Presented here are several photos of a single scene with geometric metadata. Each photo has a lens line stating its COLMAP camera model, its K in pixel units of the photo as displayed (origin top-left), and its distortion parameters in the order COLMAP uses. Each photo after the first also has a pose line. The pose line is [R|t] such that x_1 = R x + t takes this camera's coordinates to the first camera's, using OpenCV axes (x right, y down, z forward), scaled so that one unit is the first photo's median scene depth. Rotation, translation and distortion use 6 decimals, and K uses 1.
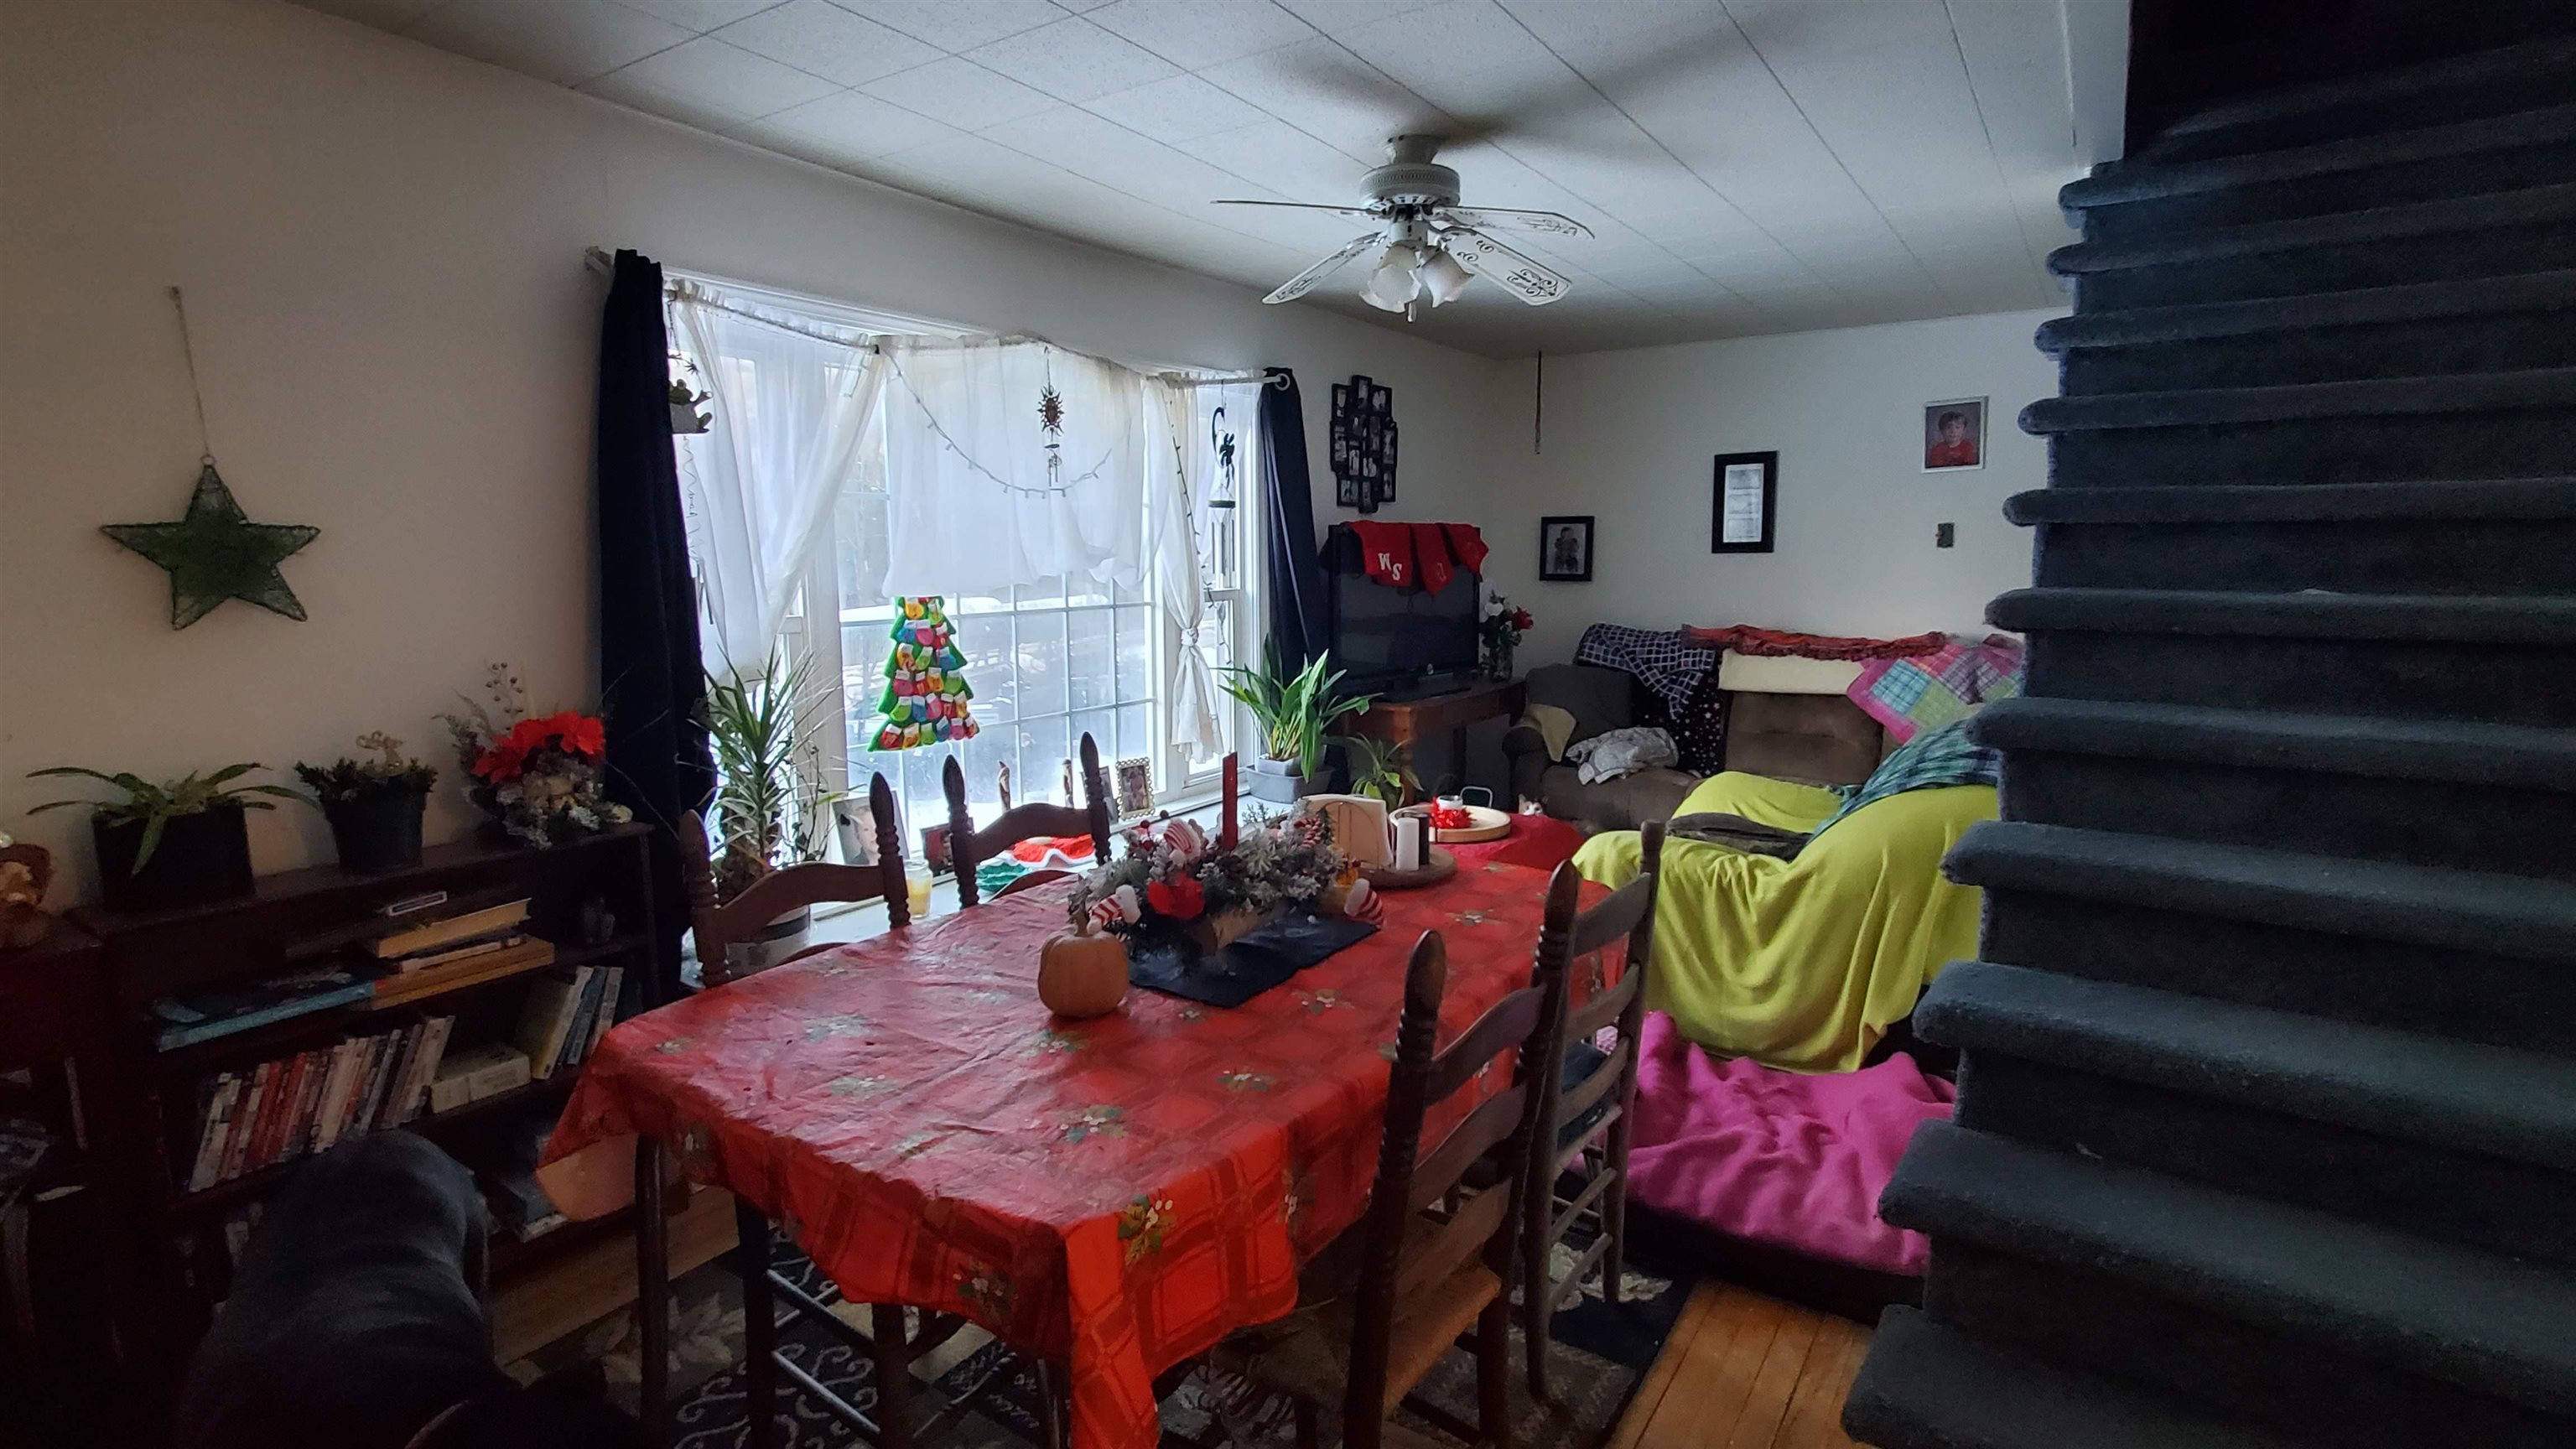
lens RADIAL K [[1205.1, 0, 1269.4], [0, 1205.1, 721.2], [0, 0, 1]] dist [-0.000871, 0.002129]
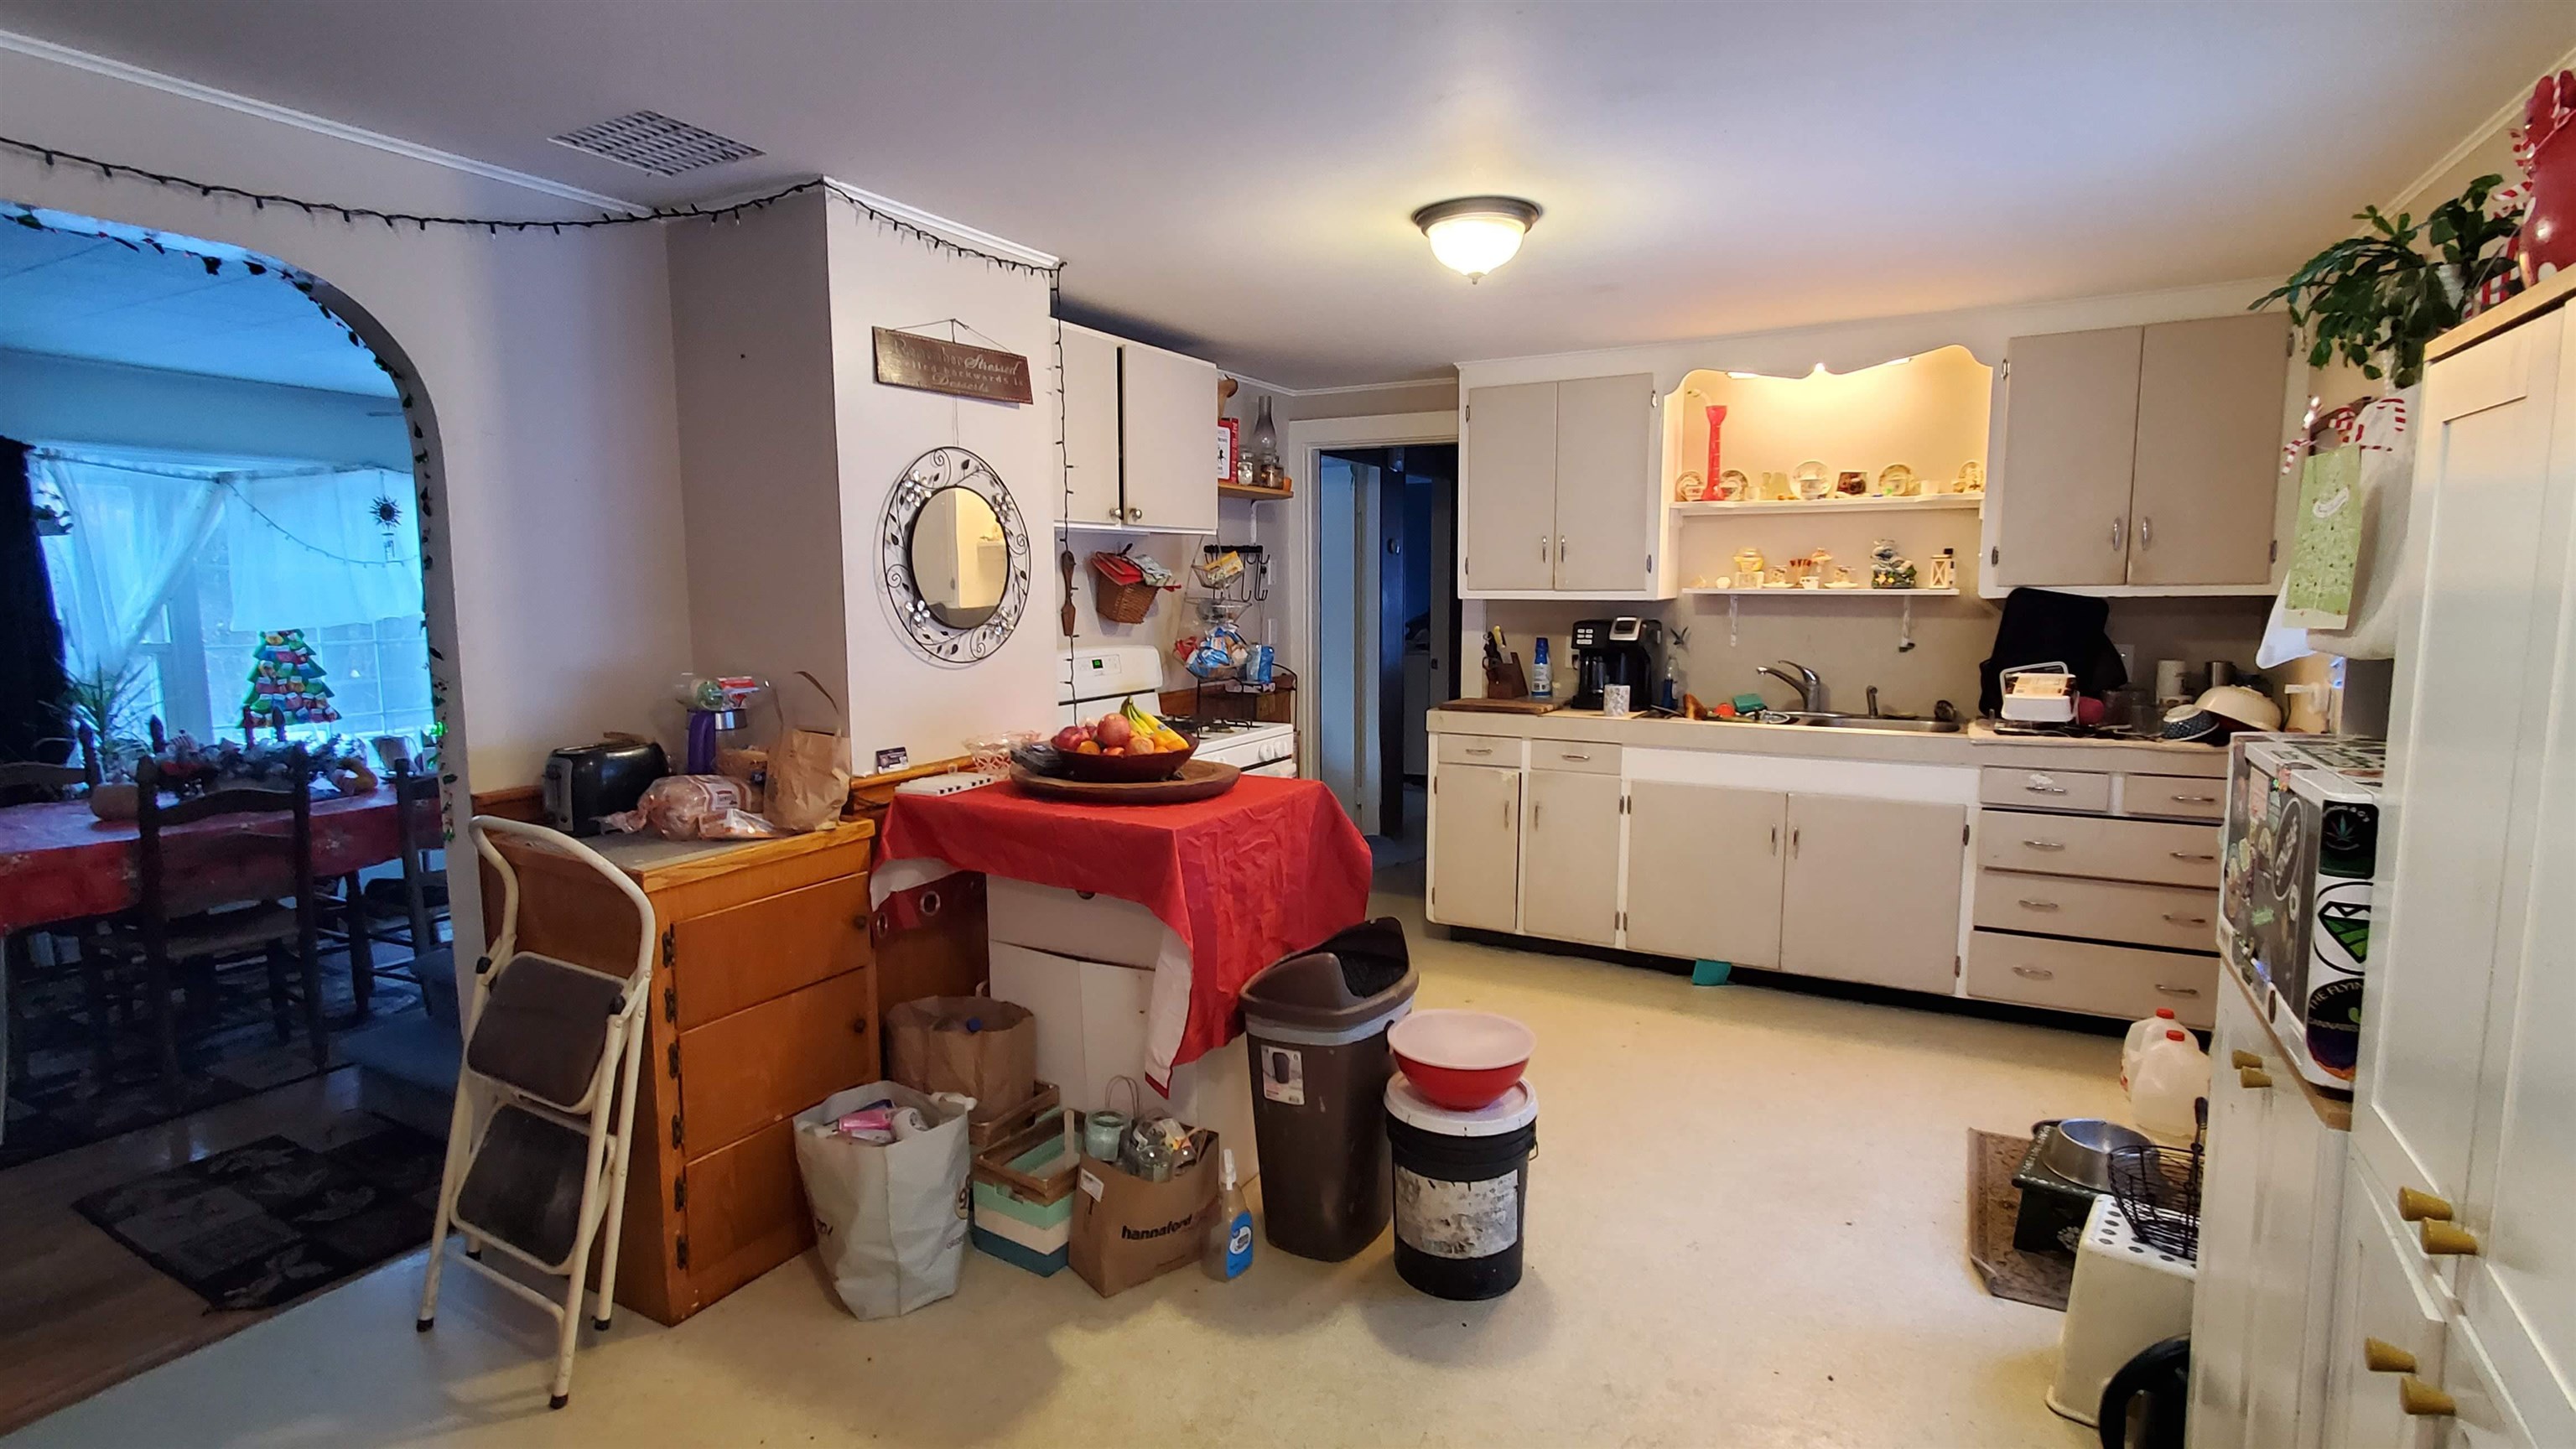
lens RADIAL K [[1205.1, 0, 1288.9], [0, 1205.1, 736.7], [0, 0, 1]] dist [-0.000871, 0.002129]
pose [[0.994726, -0.012693, 0.101777, 0.831535], [0.014910, 0.999667, -0.021052, 0.084741], [-0.101476, 0.022458, 0.994584, -0.674889]]
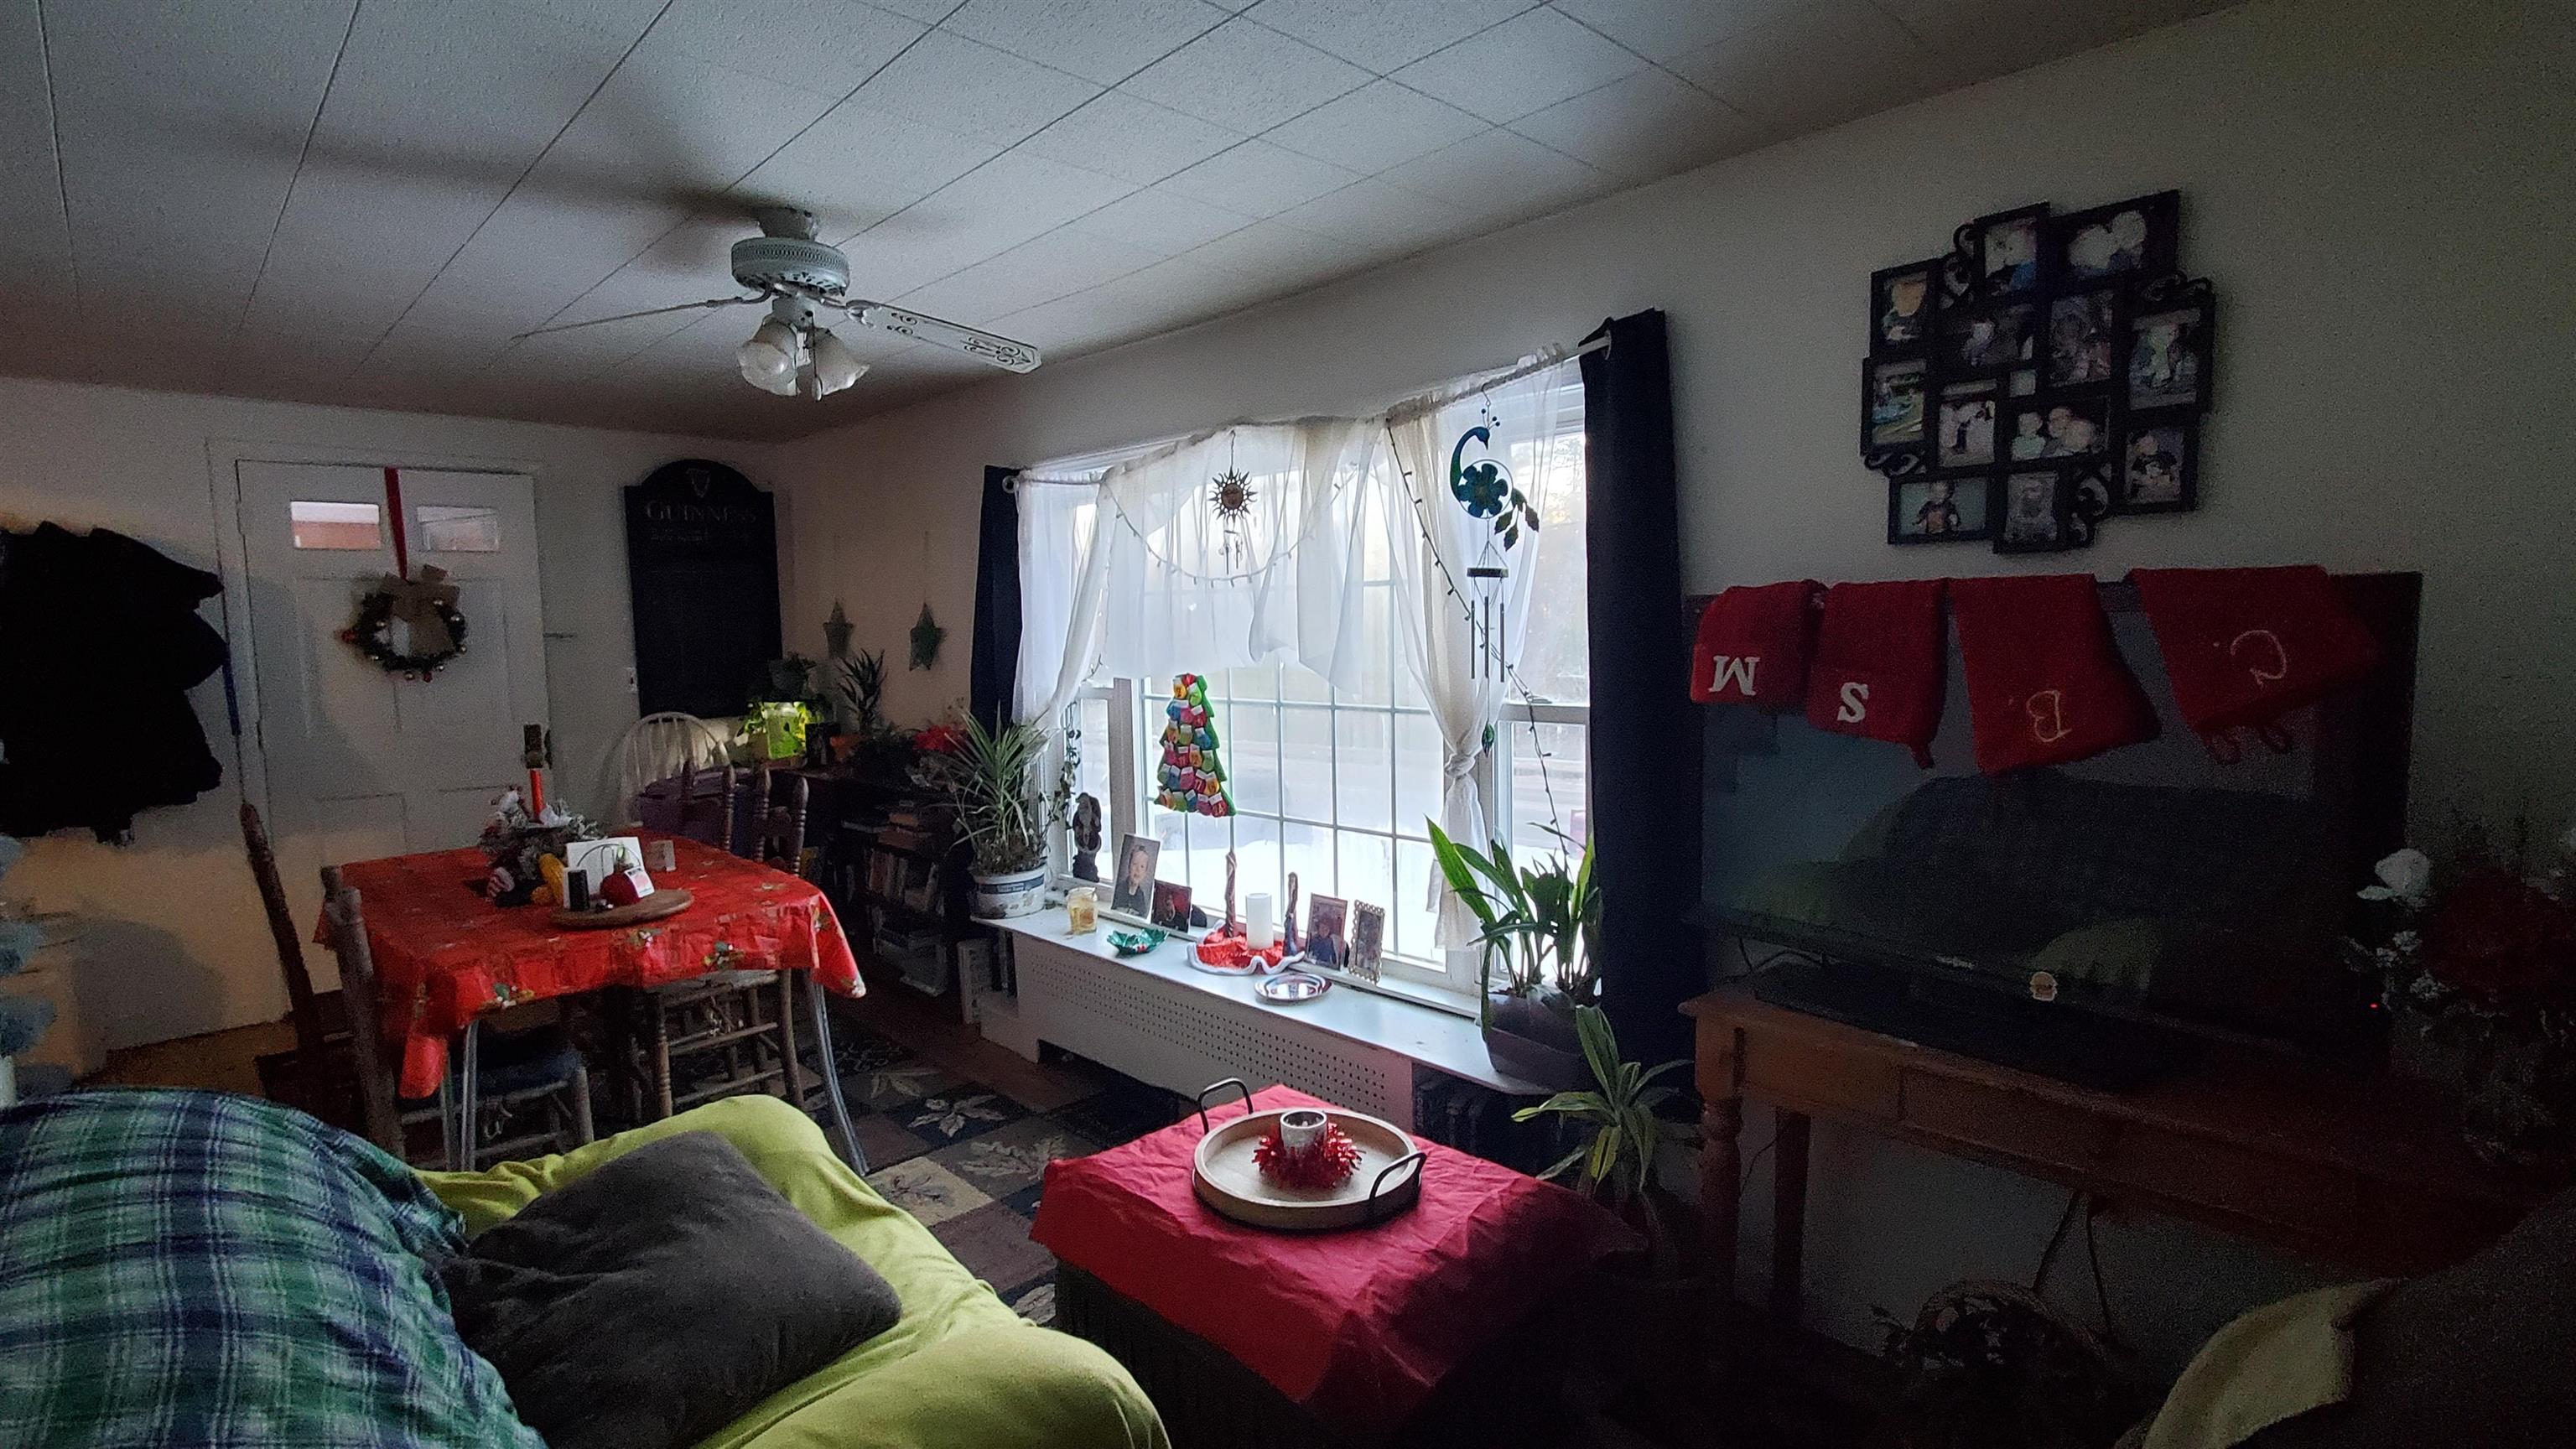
lens RADIAL K [[1205.1, 0, 1273.8], [0, 1205.1, 725.6], [0, 0, 1]] dist [-0.000871, 0.002129]
pose [[-0.204267, 0.095407, -0.974255, 0.771838], [-0.120820, 0.985173, 0.121808, -0.202218], [0.971431, 0.142591, -0.189712, 1.259797]]
